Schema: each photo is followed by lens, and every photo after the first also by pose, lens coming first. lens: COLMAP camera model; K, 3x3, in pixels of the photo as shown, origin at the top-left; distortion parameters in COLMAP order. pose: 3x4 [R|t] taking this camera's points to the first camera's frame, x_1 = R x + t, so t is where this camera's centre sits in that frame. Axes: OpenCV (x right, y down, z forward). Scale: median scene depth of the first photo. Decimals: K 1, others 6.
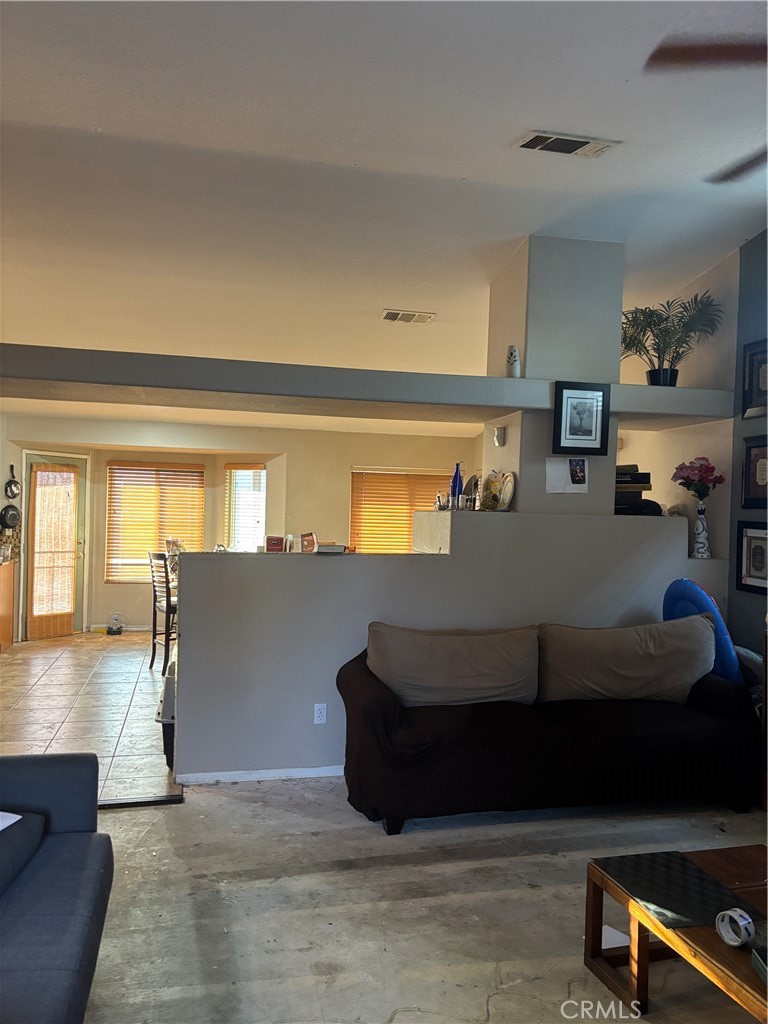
lens RADIAL K [[784.4, 0, 381.2], [0, 784.4, 512.6], [0, 0, 1]] dist [0.040672, -0.051335]
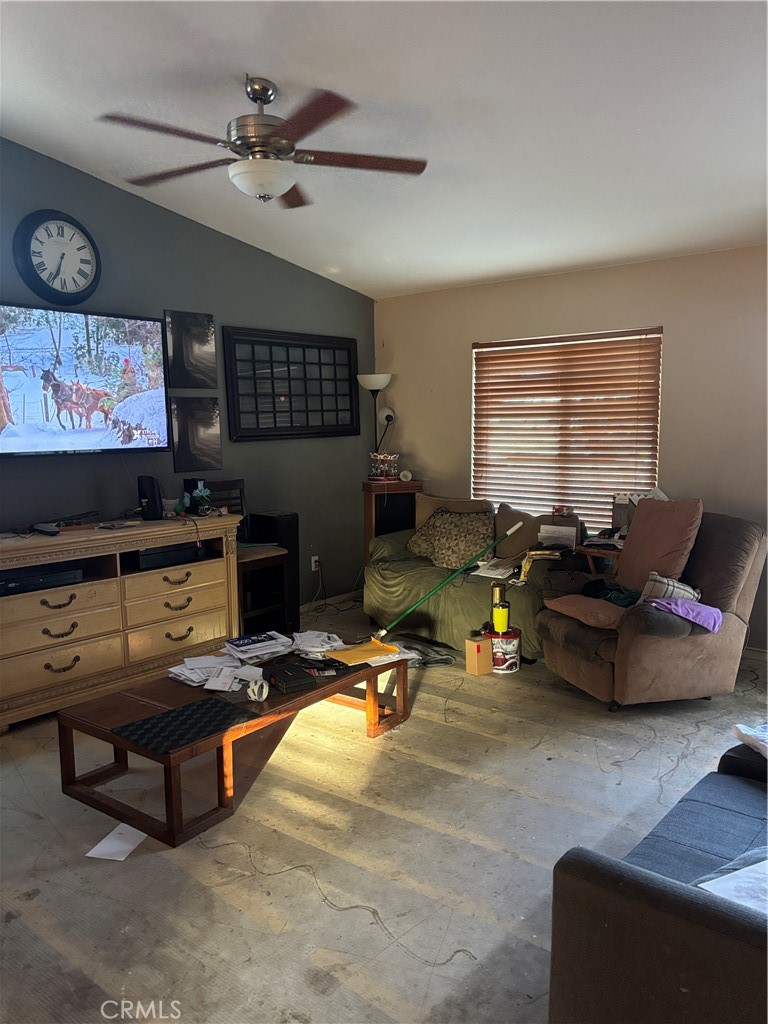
lens RADIAL K [[784.4, 0, 382.2], [0, 784.4, 514.1], [0, 0, 1]] dist [0.040672, -0.051335]
pose [[-0.606096, -0.117111, 0.786723, -0.685450], [-0.010184, 0.990163, 0.139549, -0.012458], [-0.795326, 0.076568, -0.601326, 1.394612]]
